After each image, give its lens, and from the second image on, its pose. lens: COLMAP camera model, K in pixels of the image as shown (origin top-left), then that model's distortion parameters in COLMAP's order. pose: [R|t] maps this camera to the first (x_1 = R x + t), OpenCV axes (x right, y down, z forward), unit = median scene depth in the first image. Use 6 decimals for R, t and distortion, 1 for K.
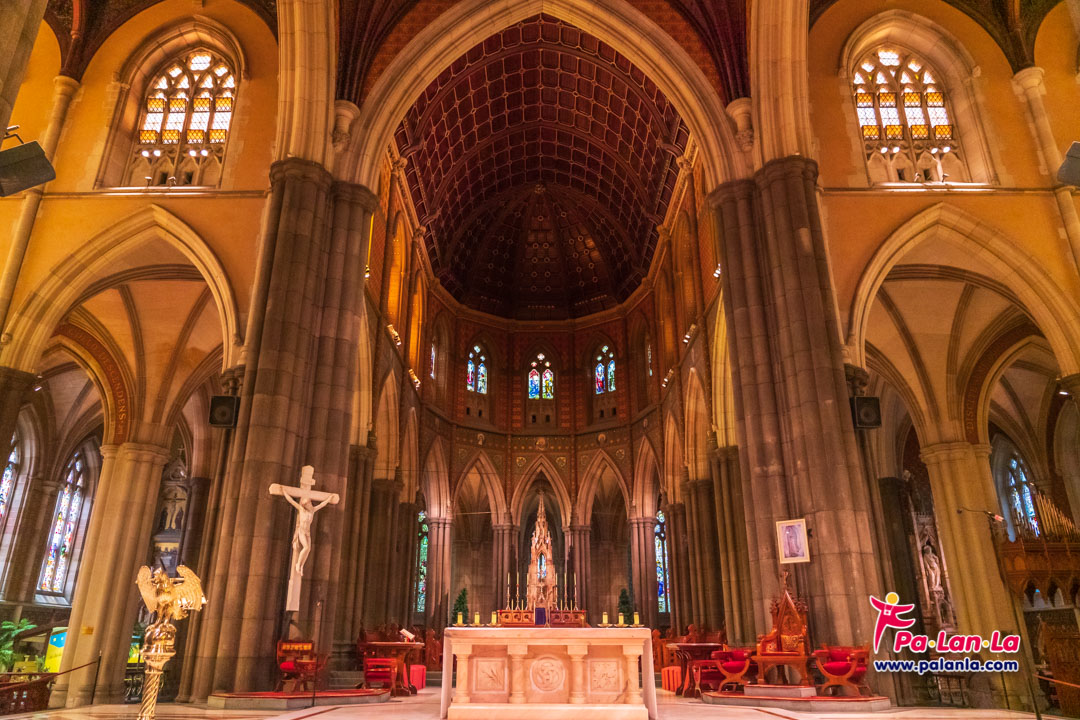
lens RADIAL K [[755.9, 0, 540.0], [0, 755.9, 360.0], [0, 0, 1]] dist [-0.032453, 0.000511]
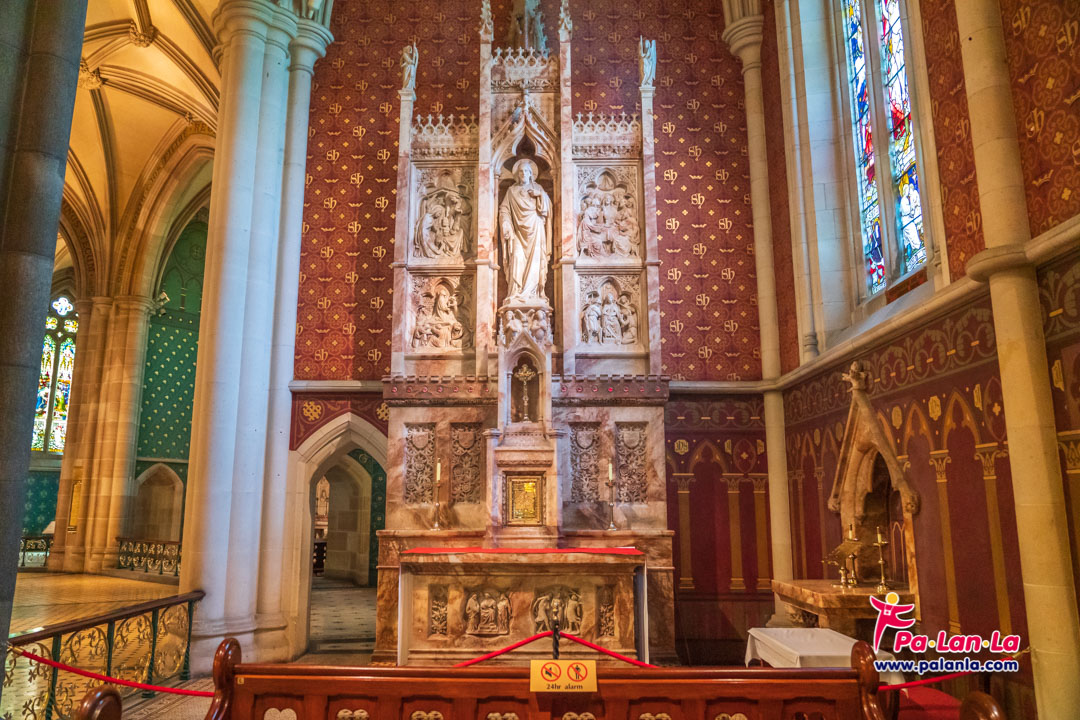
lens RADIAL K [[755.9, 0, 540.0], [0, 755.9, 360.0], [0, 0, 1]] dist [-0.032453, 0.000511]
pose [[0.999940, 0.000084, 0.010945, 0.235919], [-0.002083, 0.983168, 0.182691, 0.122379], [-0.010746, -0.182703, 0.983109, 0.320605]]
